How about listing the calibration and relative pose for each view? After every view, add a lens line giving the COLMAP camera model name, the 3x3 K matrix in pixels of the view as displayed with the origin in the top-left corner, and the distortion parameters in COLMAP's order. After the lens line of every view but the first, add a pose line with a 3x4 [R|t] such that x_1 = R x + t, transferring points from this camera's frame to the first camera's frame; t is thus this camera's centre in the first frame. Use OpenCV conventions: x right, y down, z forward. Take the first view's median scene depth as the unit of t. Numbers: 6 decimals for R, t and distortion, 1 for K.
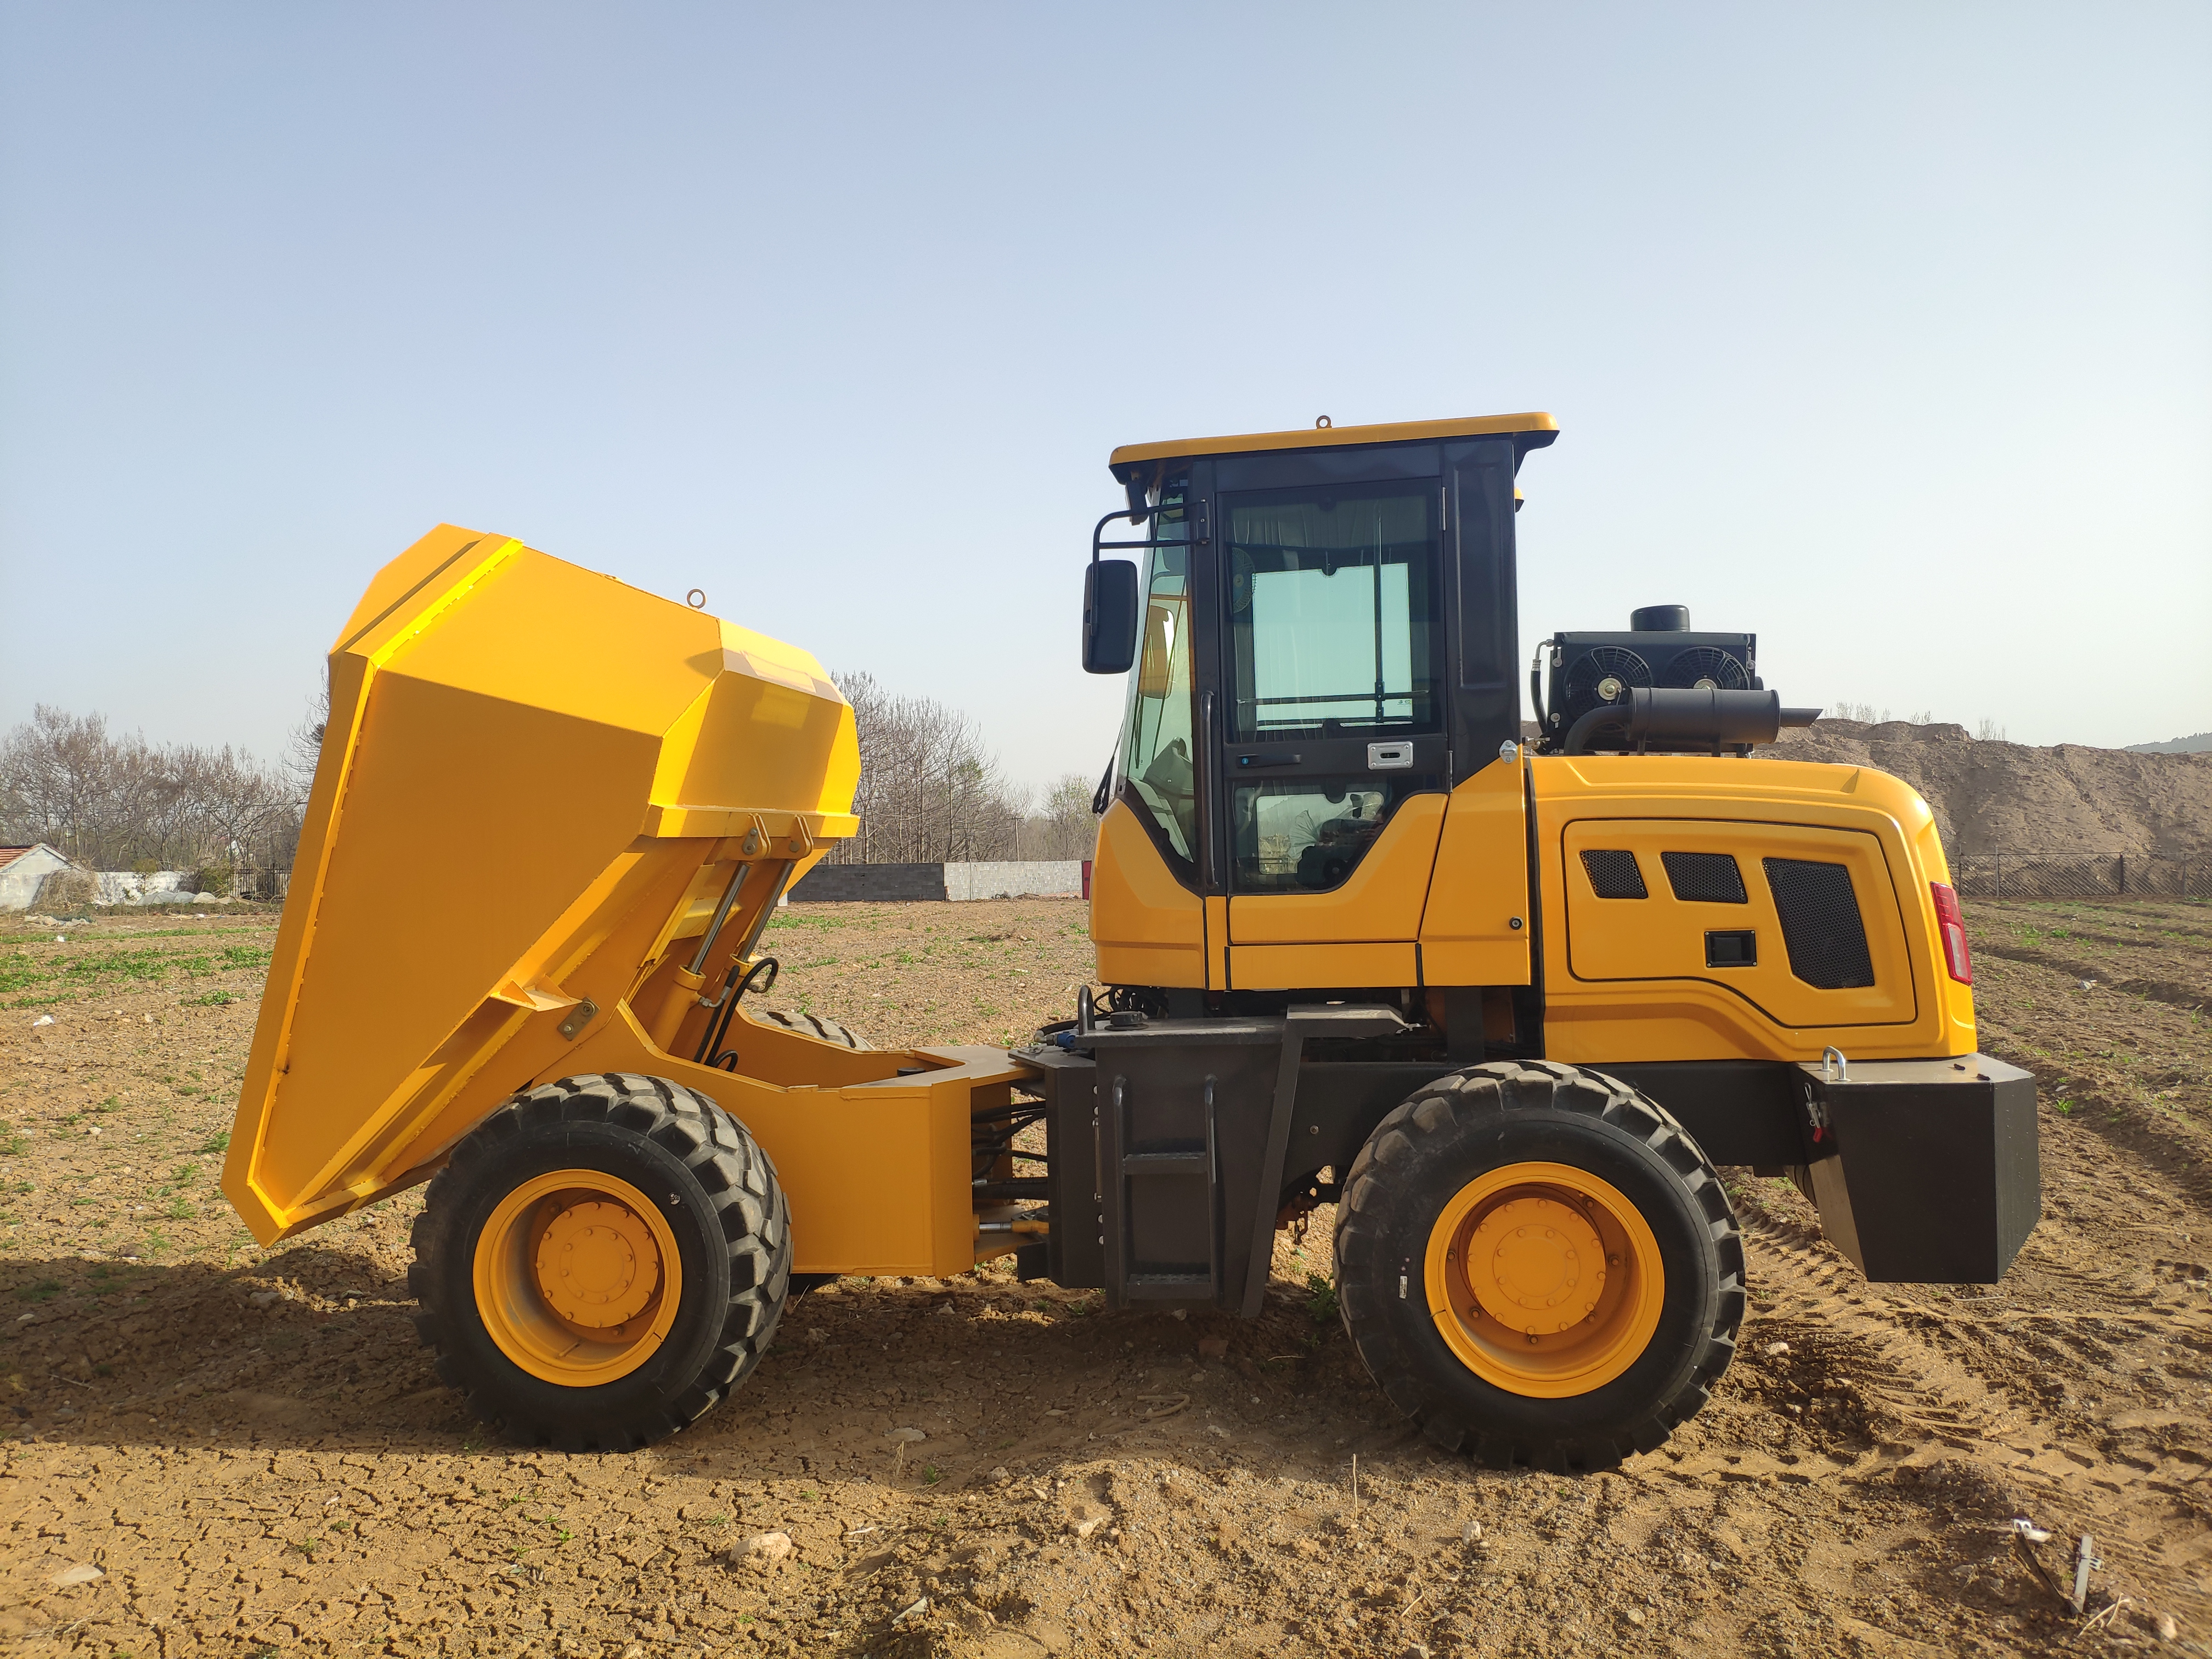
lens RADIAL K [[1682.3, 0, 1122.6], [0, 1682.3, 826.9], [0, 0, 1]] dist [0.046021, -0.099950]
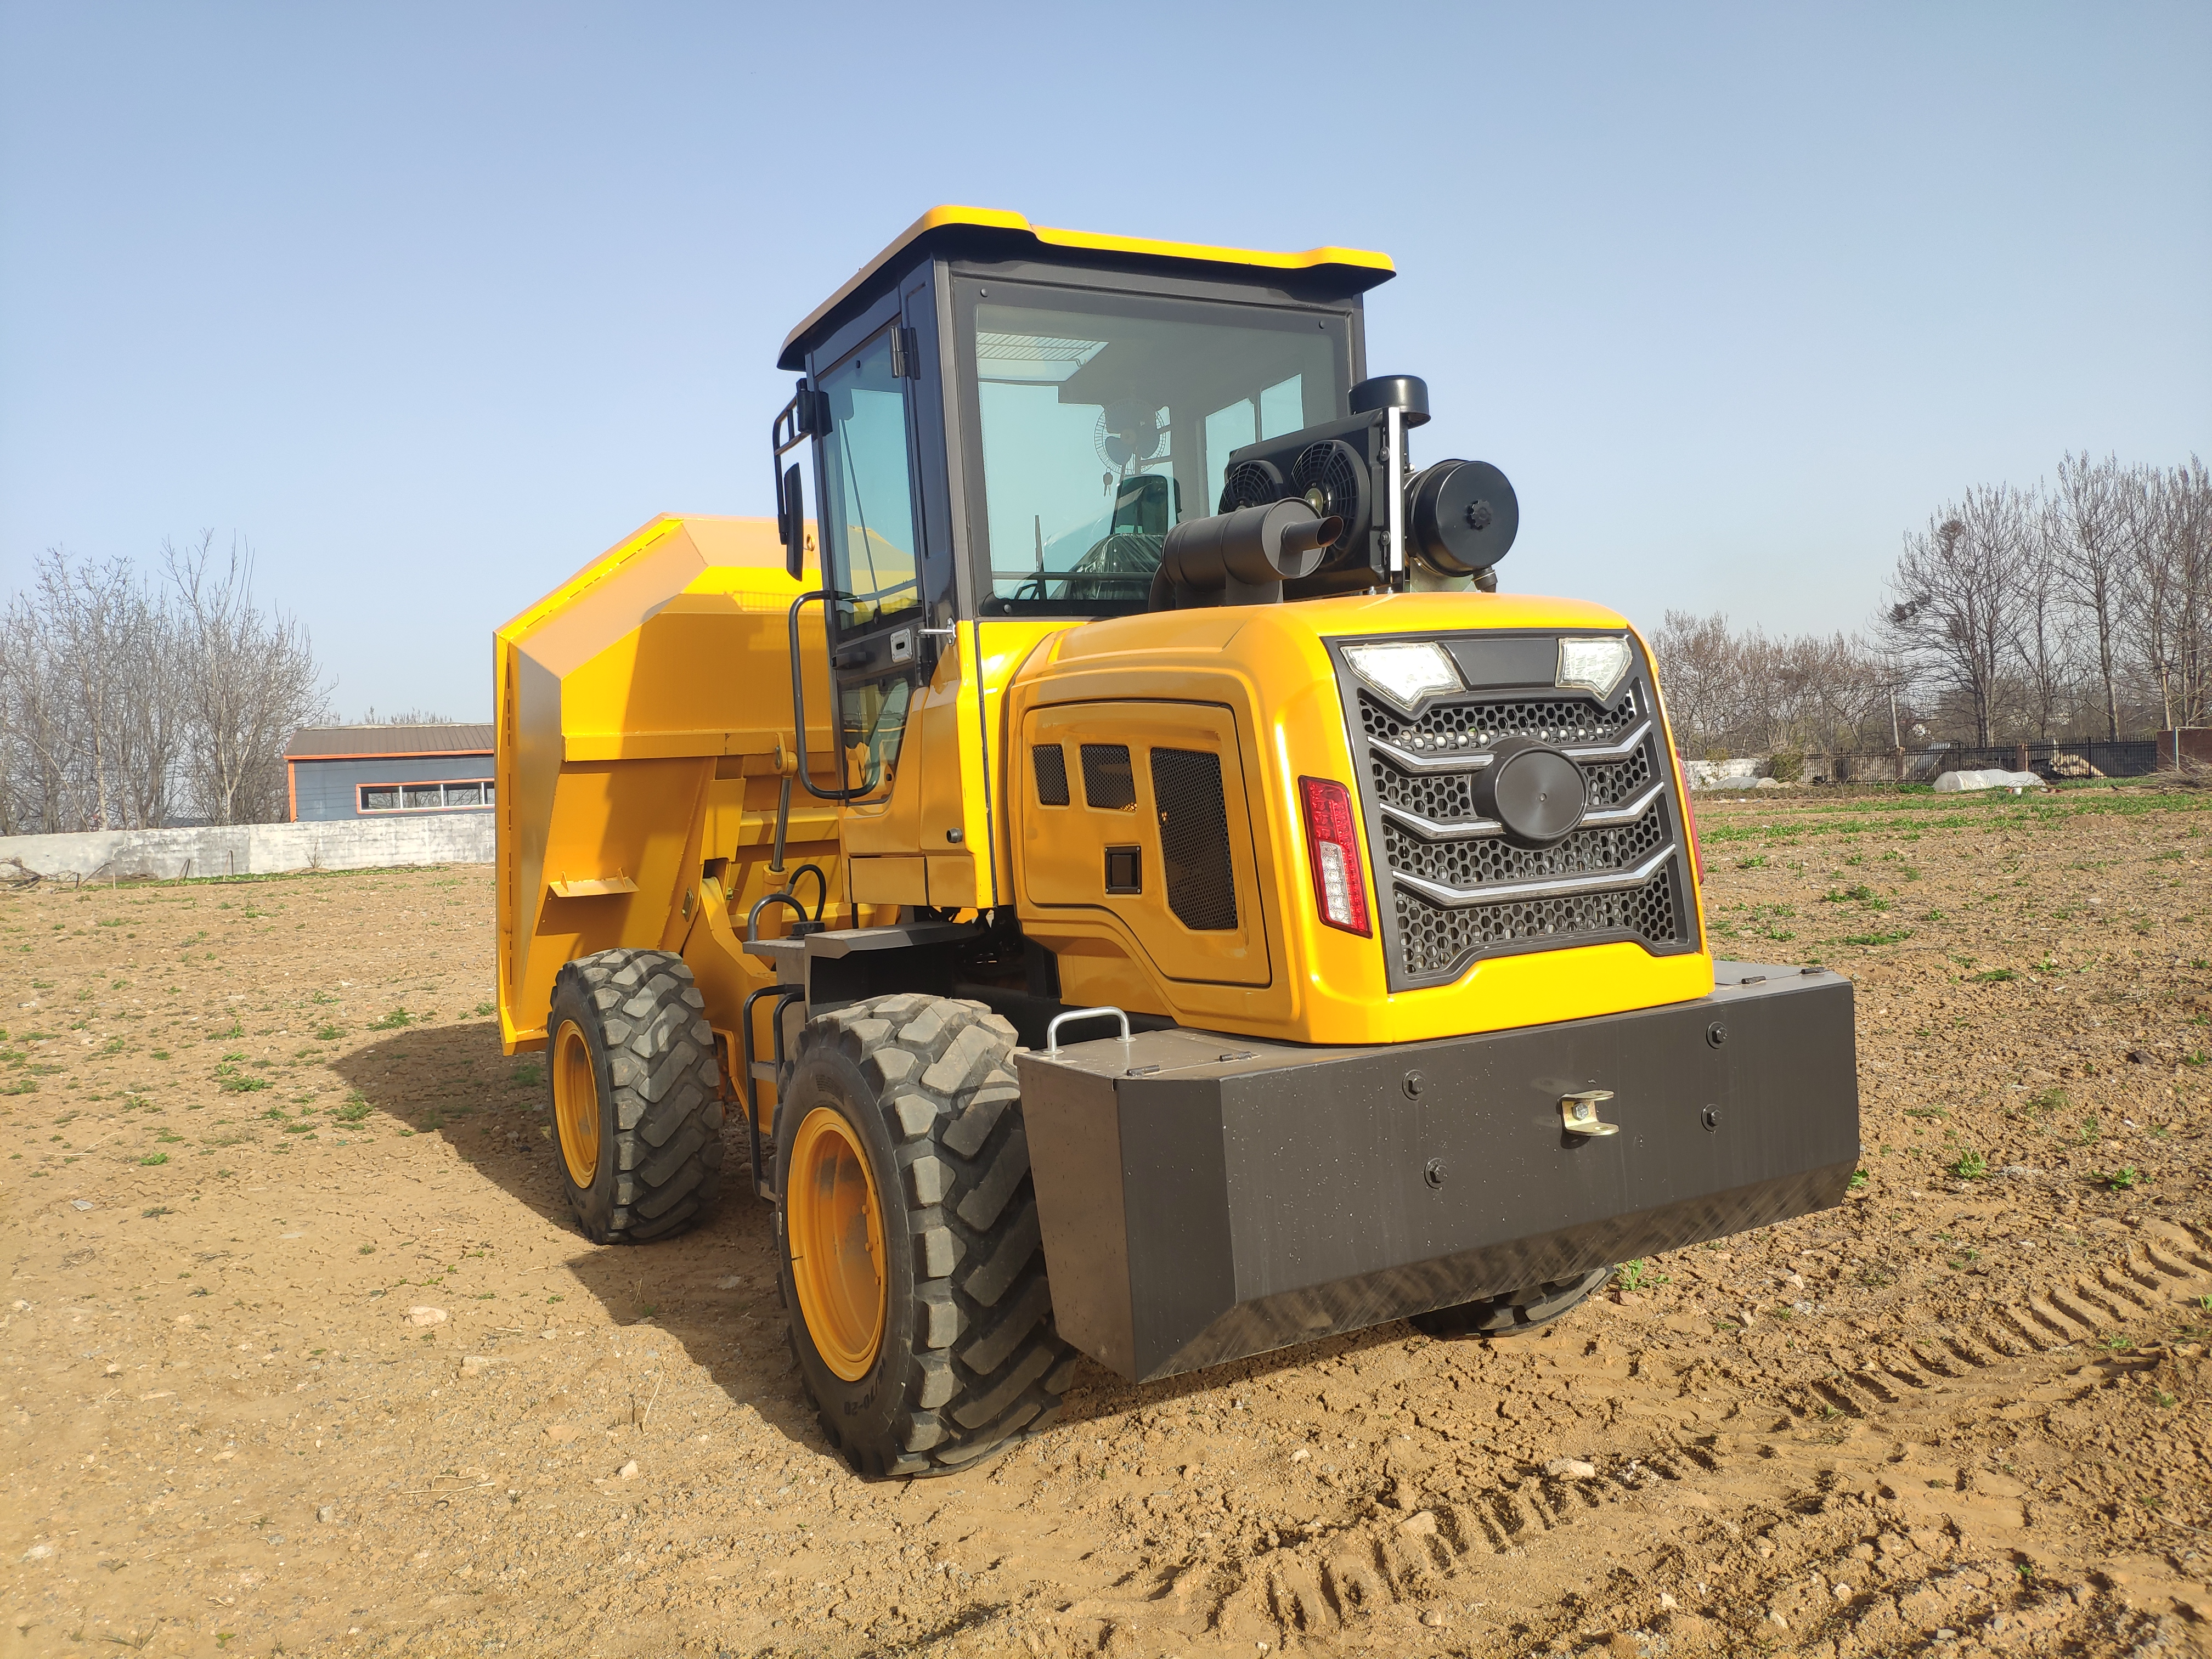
lens RADIAL K [[1702.5, 0, 1106.0], [0, 1702.5, 829.5], [0, 0, 1]] dist [0.042132, -0.093273]
pose [[0.606067, 0.005727, -0.795393, 0.945214], [0.050771, 0.997656, 0.045870, 0.018819], [0.793792, -0.068183, 0.604355, 0.539810]]
